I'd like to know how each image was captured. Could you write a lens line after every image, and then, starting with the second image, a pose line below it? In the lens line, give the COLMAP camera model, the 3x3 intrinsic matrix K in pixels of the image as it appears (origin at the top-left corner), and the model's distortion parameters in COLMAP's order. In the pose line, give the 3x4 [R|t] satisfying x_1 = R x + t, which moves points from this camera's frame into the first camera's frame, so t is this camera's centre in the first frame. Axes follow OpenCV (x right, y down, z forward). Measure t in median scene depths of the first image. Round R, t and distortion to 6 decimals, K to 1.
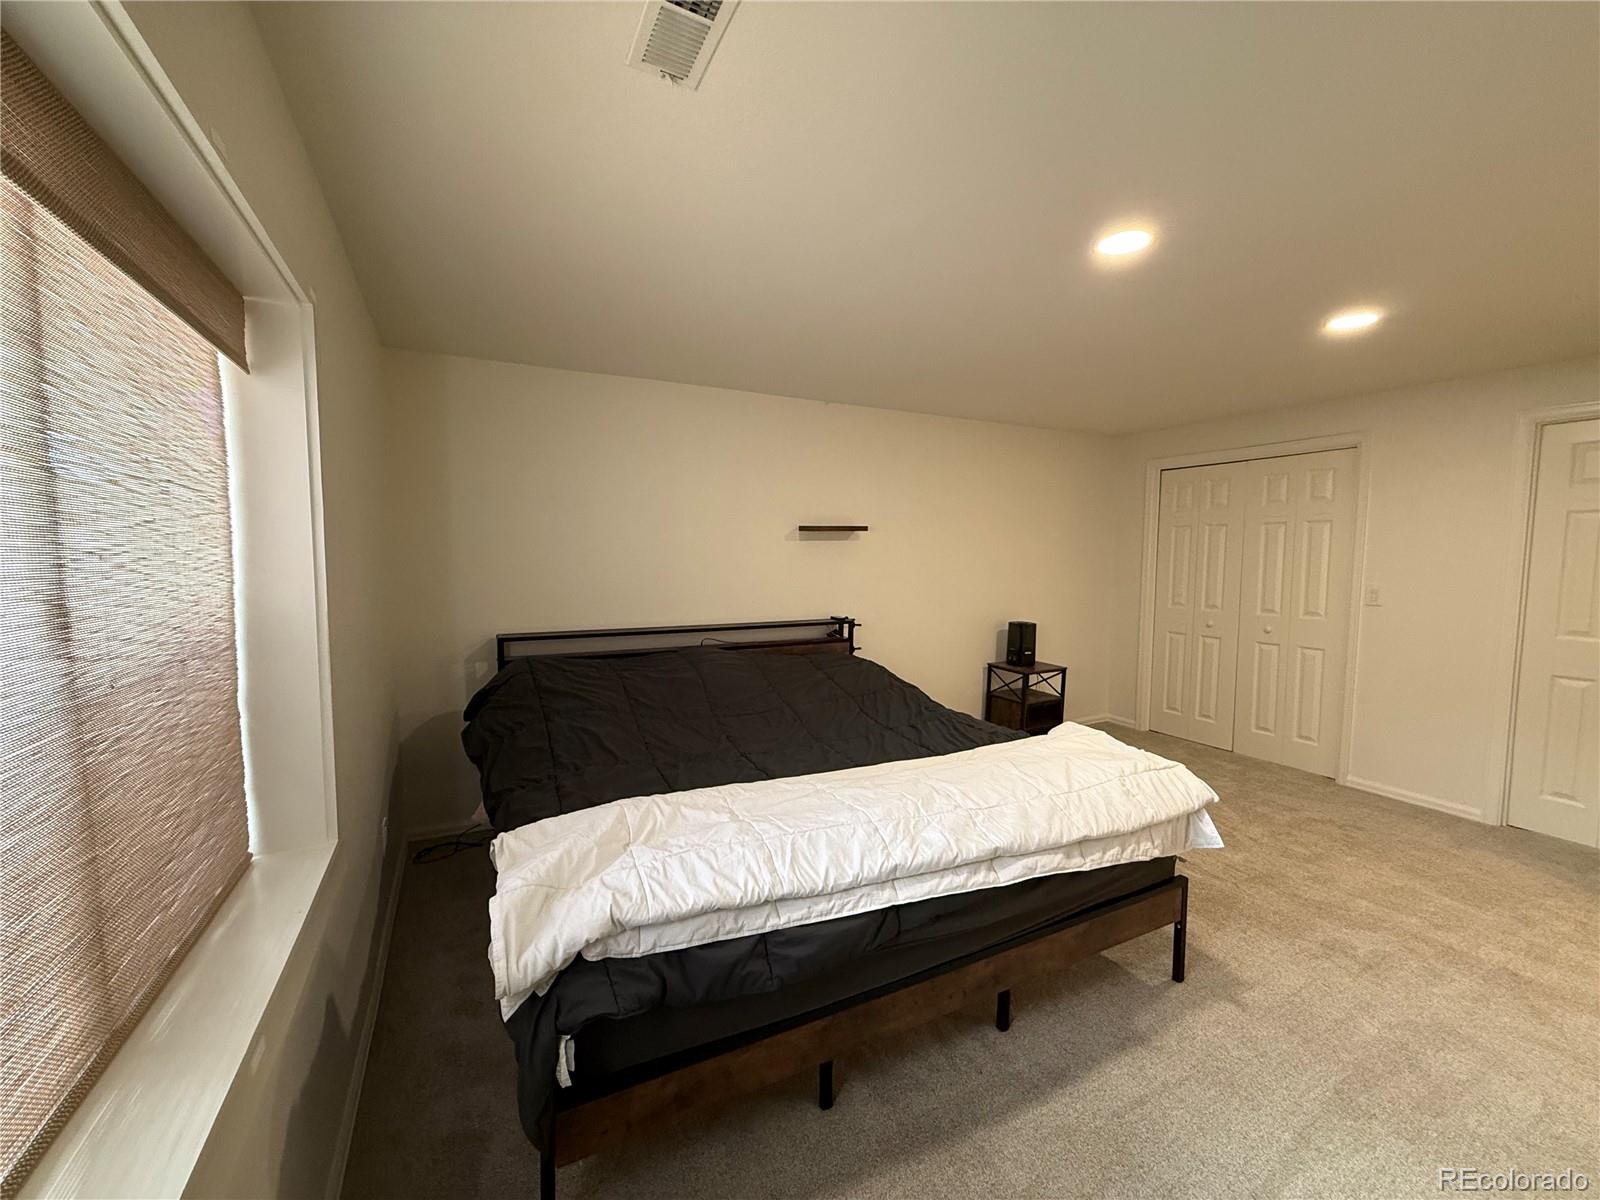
lens RADIAL K [[642.9, 0, 794.2], [0, 642.9, 600.0], [0, 0, 1]] dist [-0.006678, 0.000613]
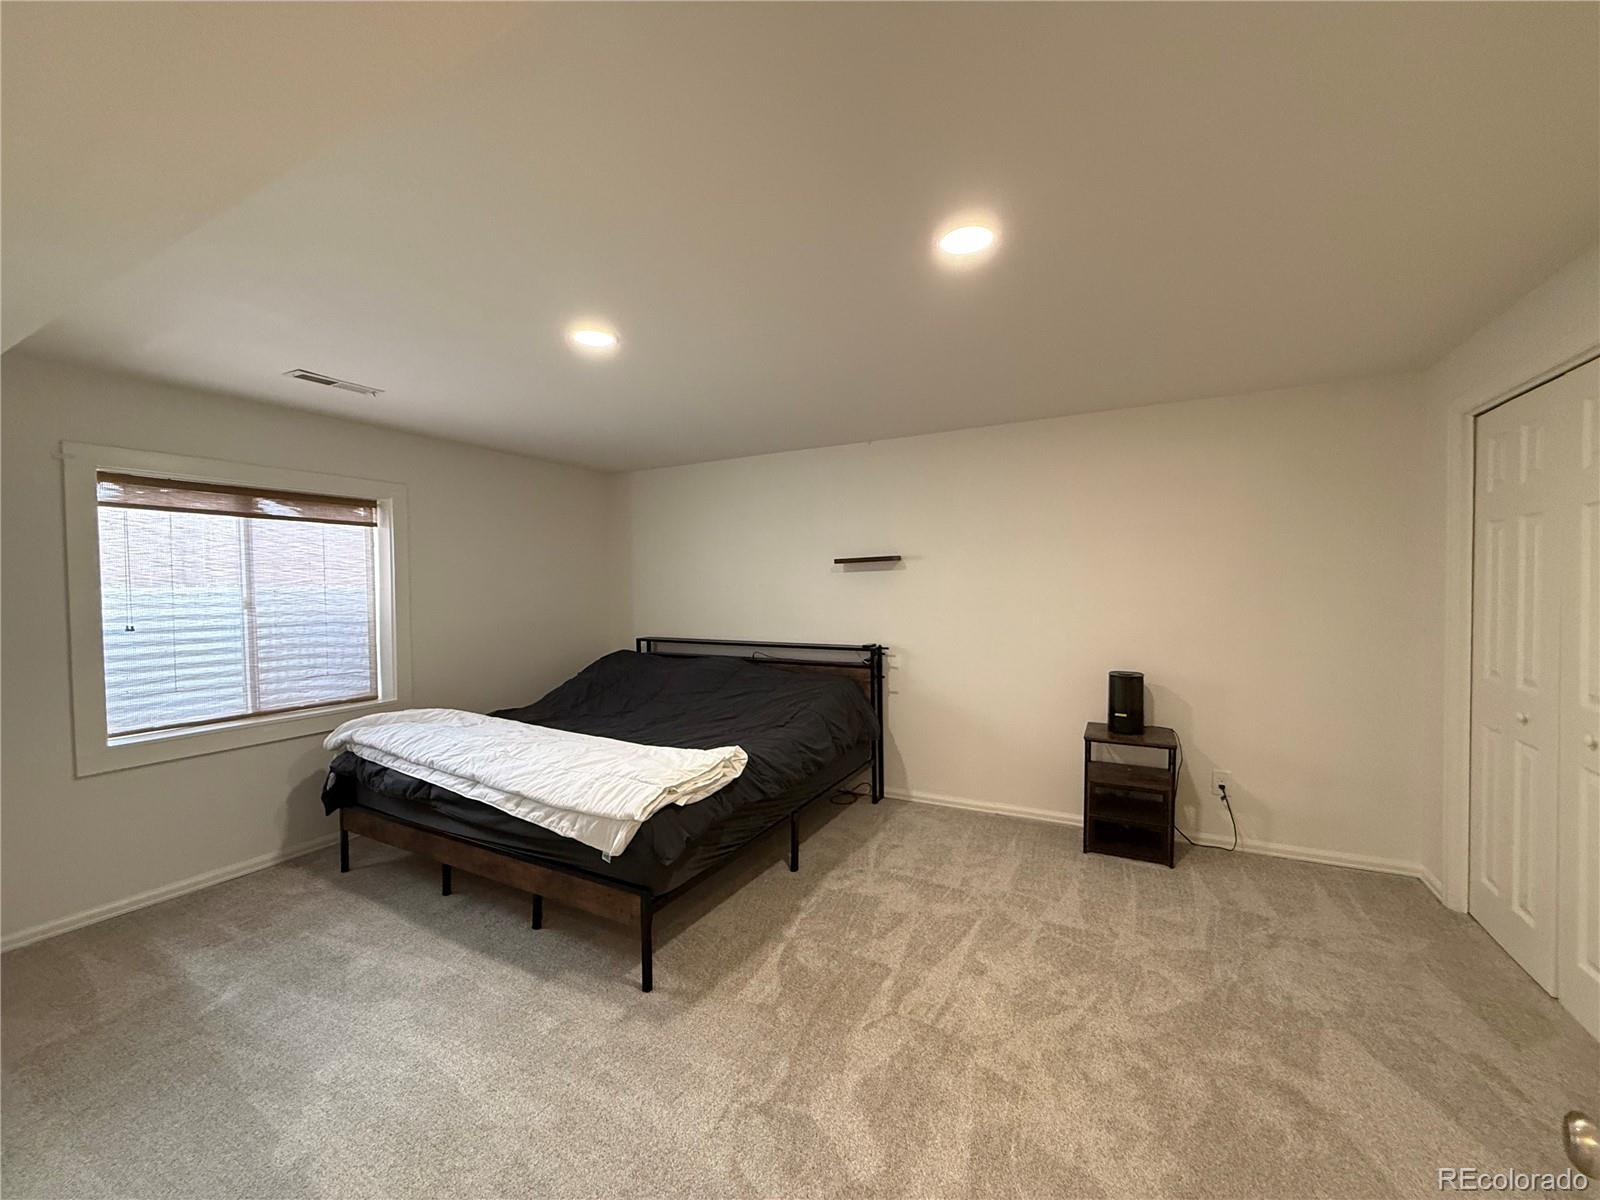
lens RADIAL K [[642.9, 0, 790.1], [0, 642.9, 600.1], [0, 0, 1]] dist [-0.006678, 0.000613]
pose [[0.566722, 0.012743, -0.823810, 1.655472], [-0.048346, 0.998672, -0.017811, -0.039825], [0.822489, 0.049922, 0.566586, 0.586898]]
